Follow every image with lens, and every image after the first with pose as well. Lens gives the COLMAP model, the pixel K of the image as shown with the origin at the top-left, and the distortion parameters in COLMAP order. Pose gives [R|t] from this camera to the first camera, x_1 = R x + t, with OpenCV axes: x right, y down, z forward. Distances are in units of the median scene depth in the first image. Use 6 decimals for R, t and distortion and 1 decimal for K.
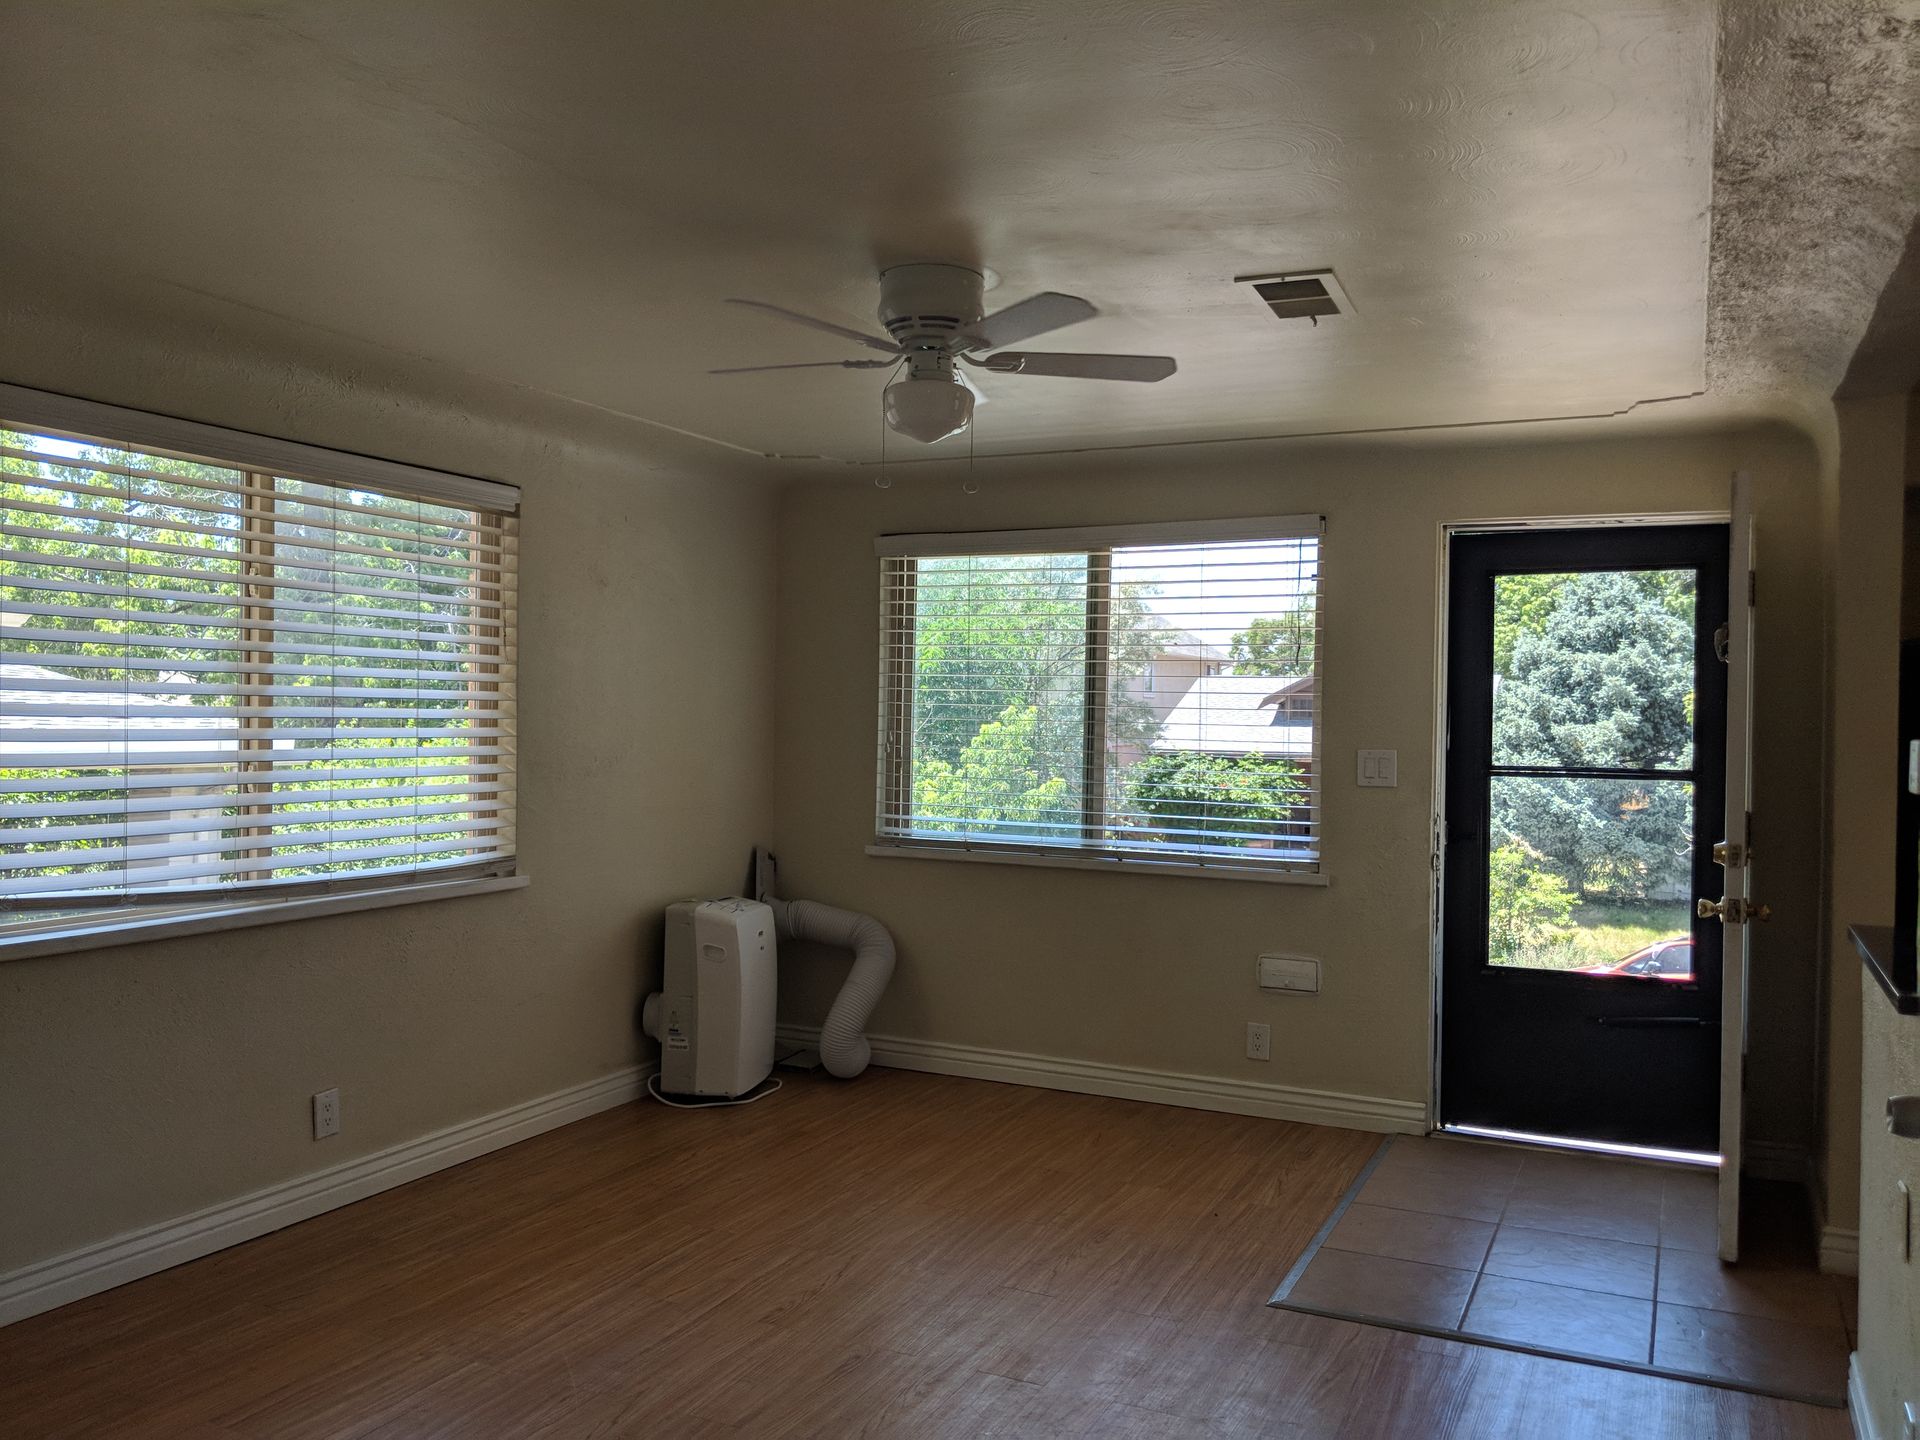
lens RADIAL K [[1539.9, 0, 951.6], [0, 1539.9, 706.4], [0, 0, 1]] dist [0.088264, -0.193541]
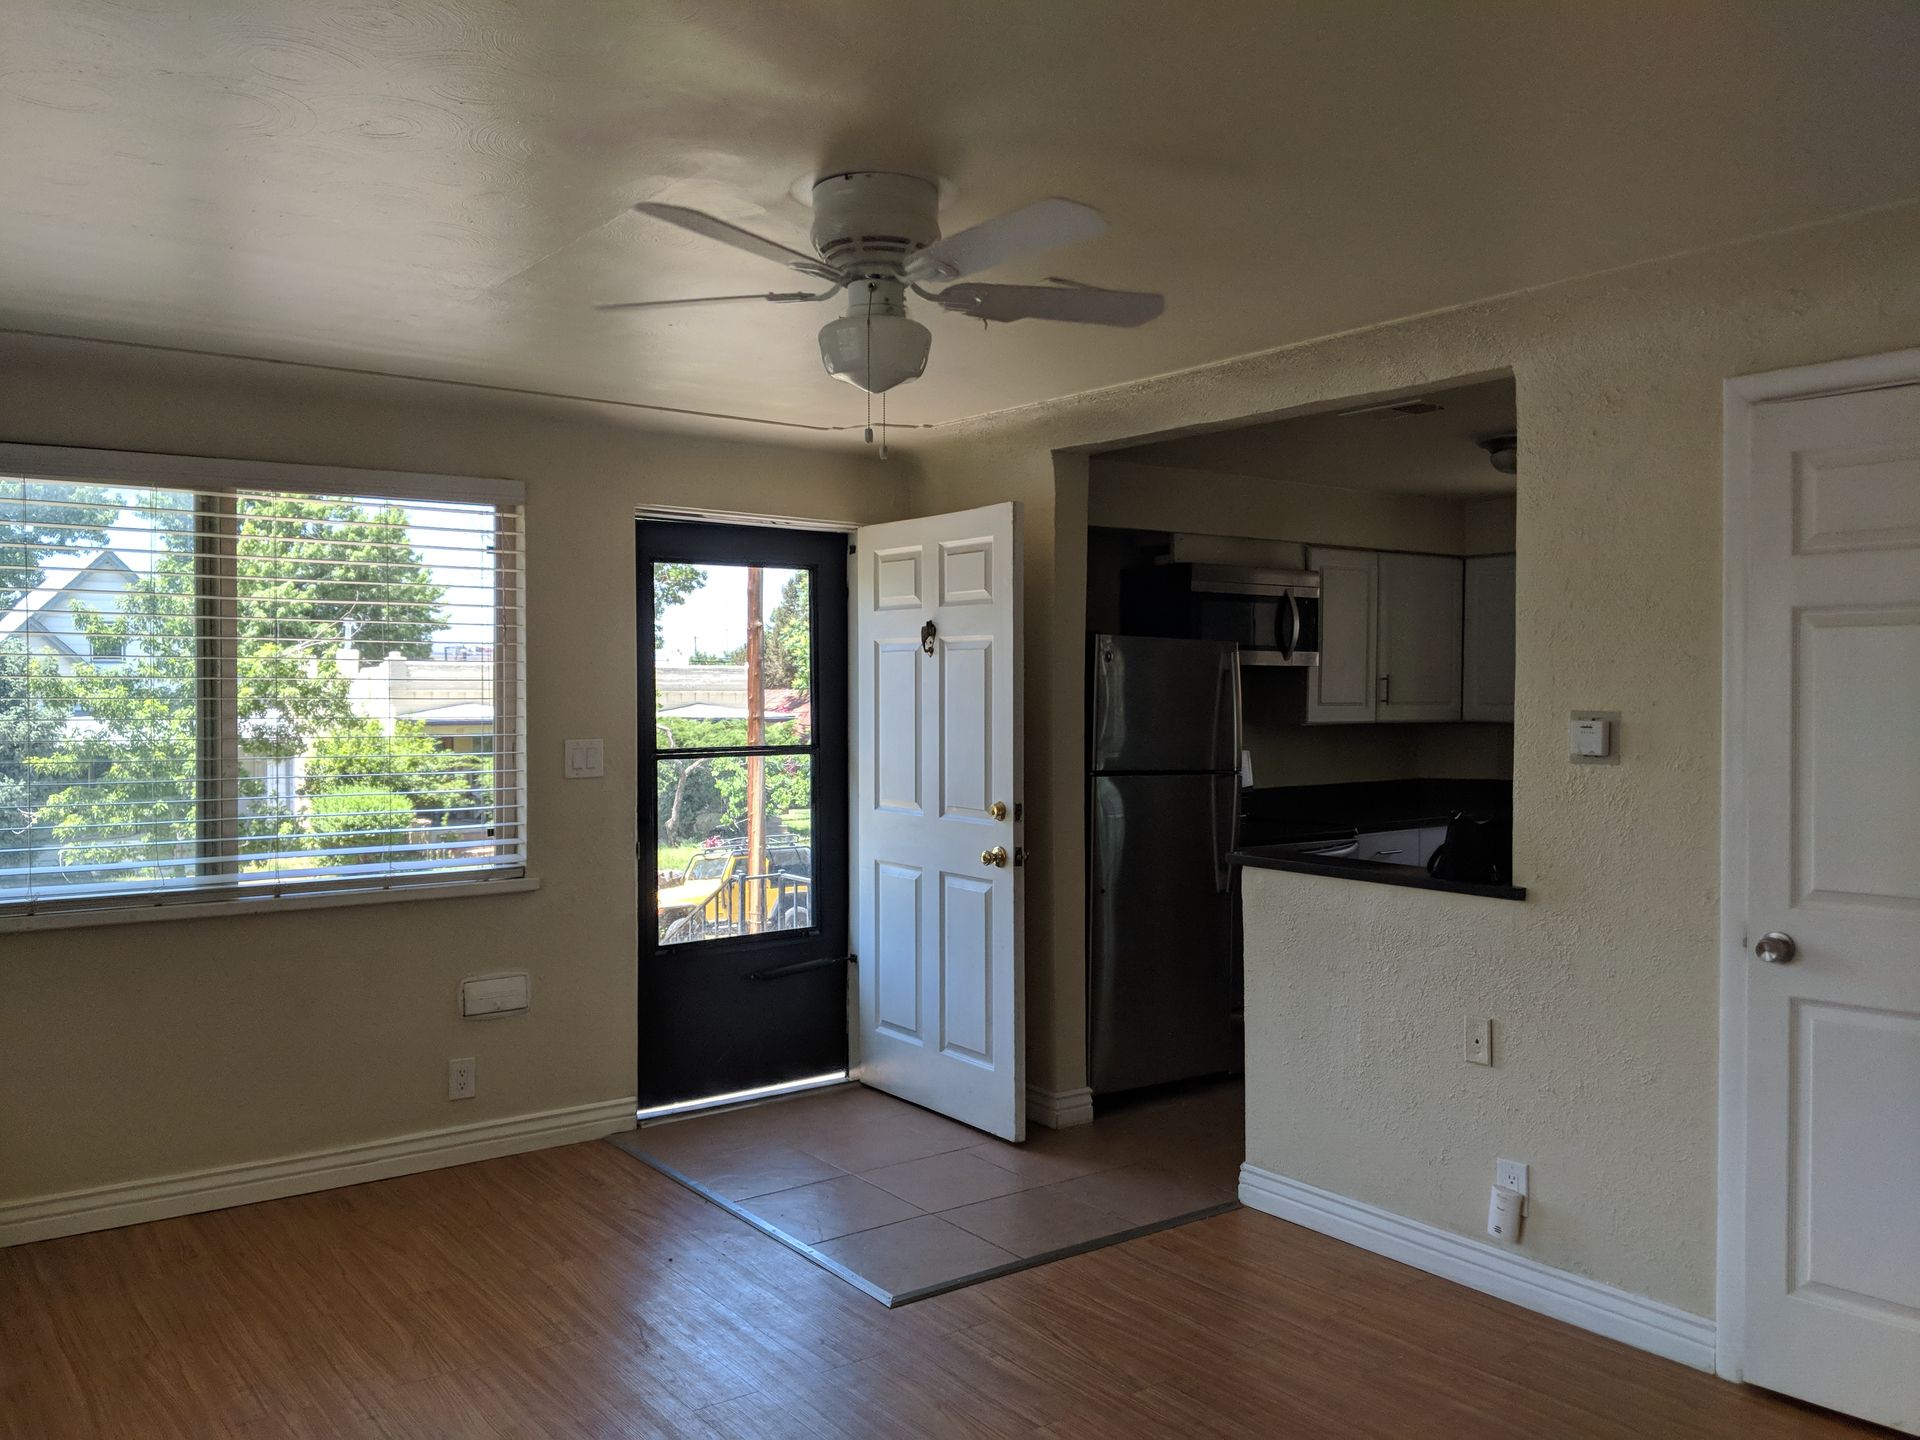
lens RADIAL K [[1529.3, 0, 963.7], [0, 1529.3, 729.8], [0, 0, 1]] dist [0.096004, -0.173583]
pose [[0.461839, -0.040236, 0.886050, -0.386621], [0.005193, 0.999076, 0.042662, -0.014013], [-0.886948, -0.015102, 0.461622, 0.312716]]
